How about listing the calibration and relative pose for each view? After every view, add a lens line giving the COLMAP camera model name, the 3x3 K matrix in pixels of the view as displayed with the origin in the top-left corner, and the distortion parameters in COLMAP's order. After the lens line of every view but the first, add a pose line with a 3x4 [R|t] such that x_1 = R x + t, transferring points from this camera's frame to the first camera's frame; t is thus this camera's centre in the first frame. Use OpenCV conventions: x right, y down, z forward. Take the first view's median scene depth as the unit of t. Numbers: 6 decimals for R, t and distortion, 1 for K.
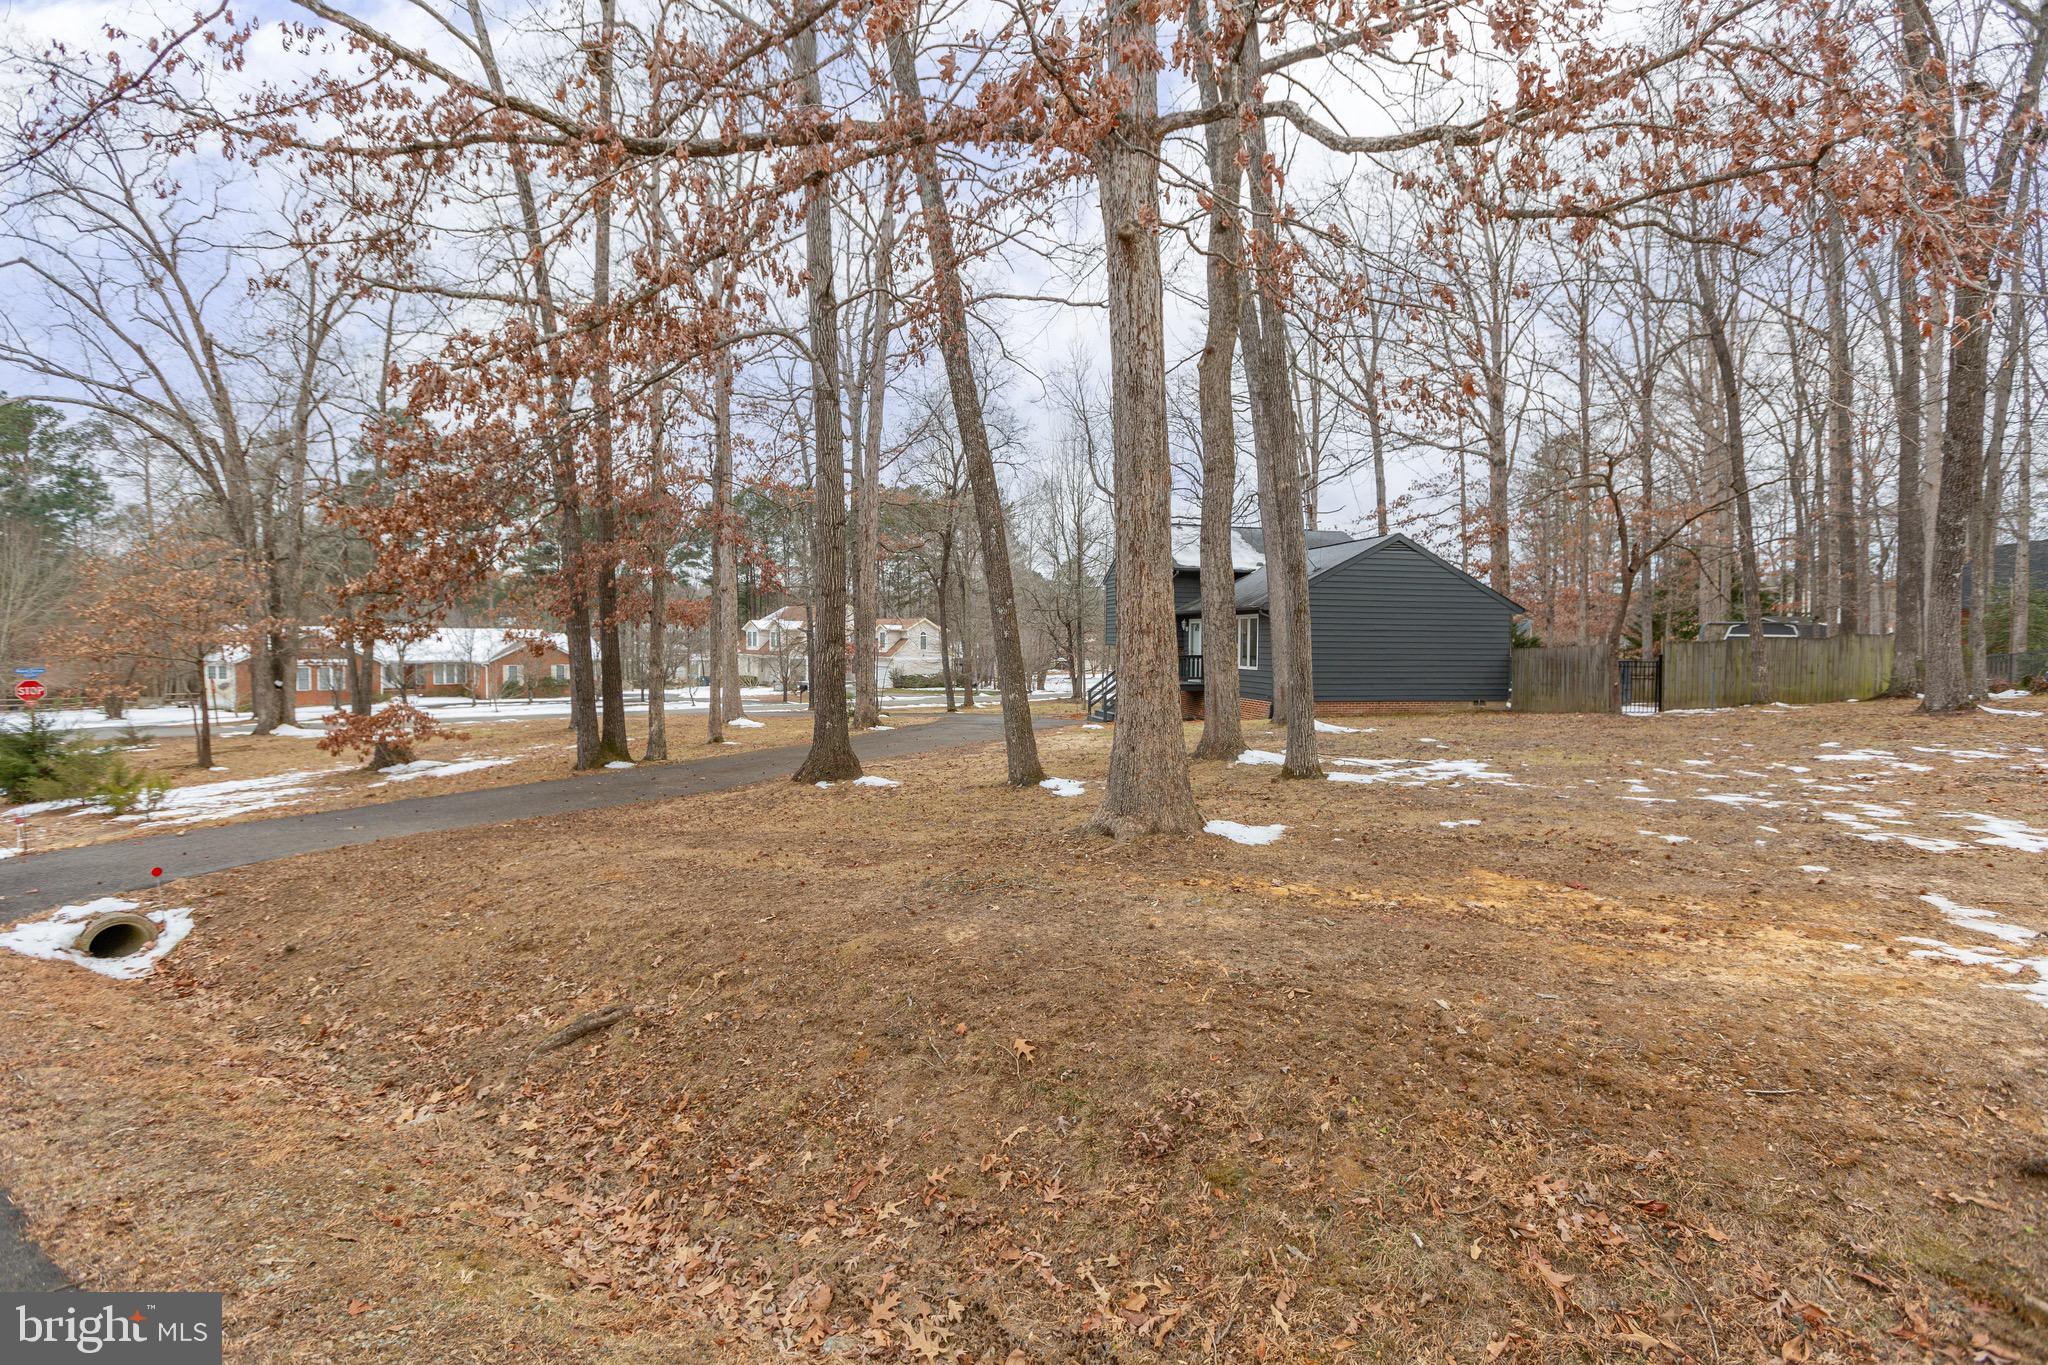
lens RADIAL K [[925.6, 0, 1020.2], [0, 925.6, 680.1], [0, 0, 1]] dist [0.003035, -0.000869]
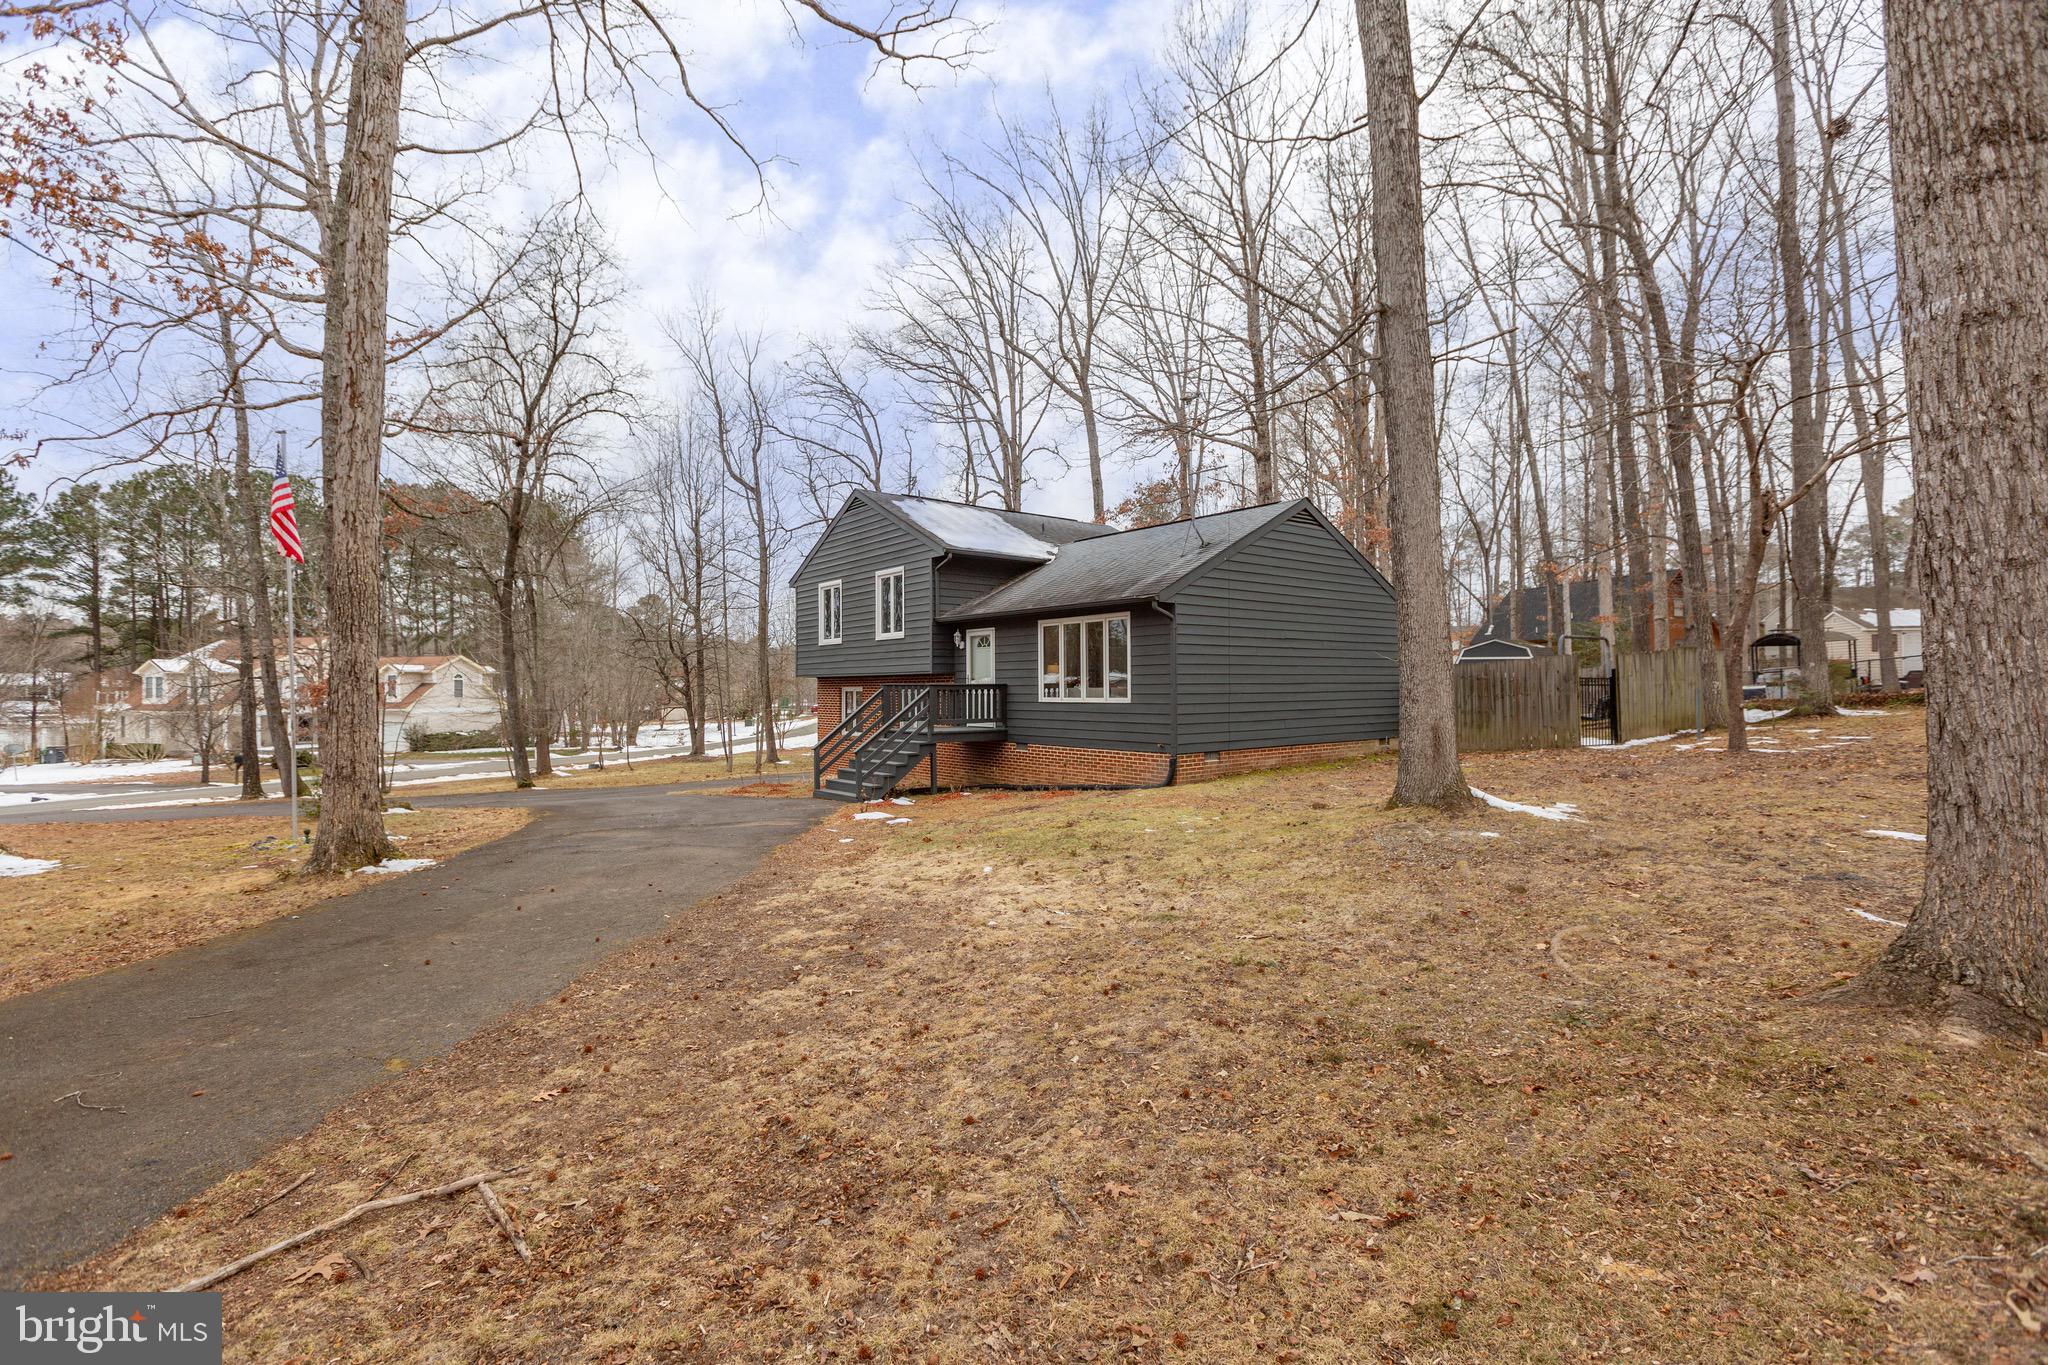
lens RADIAL K [[925.6, 0, 1030.4], [0, 925.6, 688.1], [0, 0, 1]] dist [0.003035, -0.000869]
pose [[0.897485, -0.016413, 0.440739, -0.026430], [0.034456, 0.998862, -0.032966, -0.000958], [-0.439697, 0.044772, 0.897030, 0.173444]]
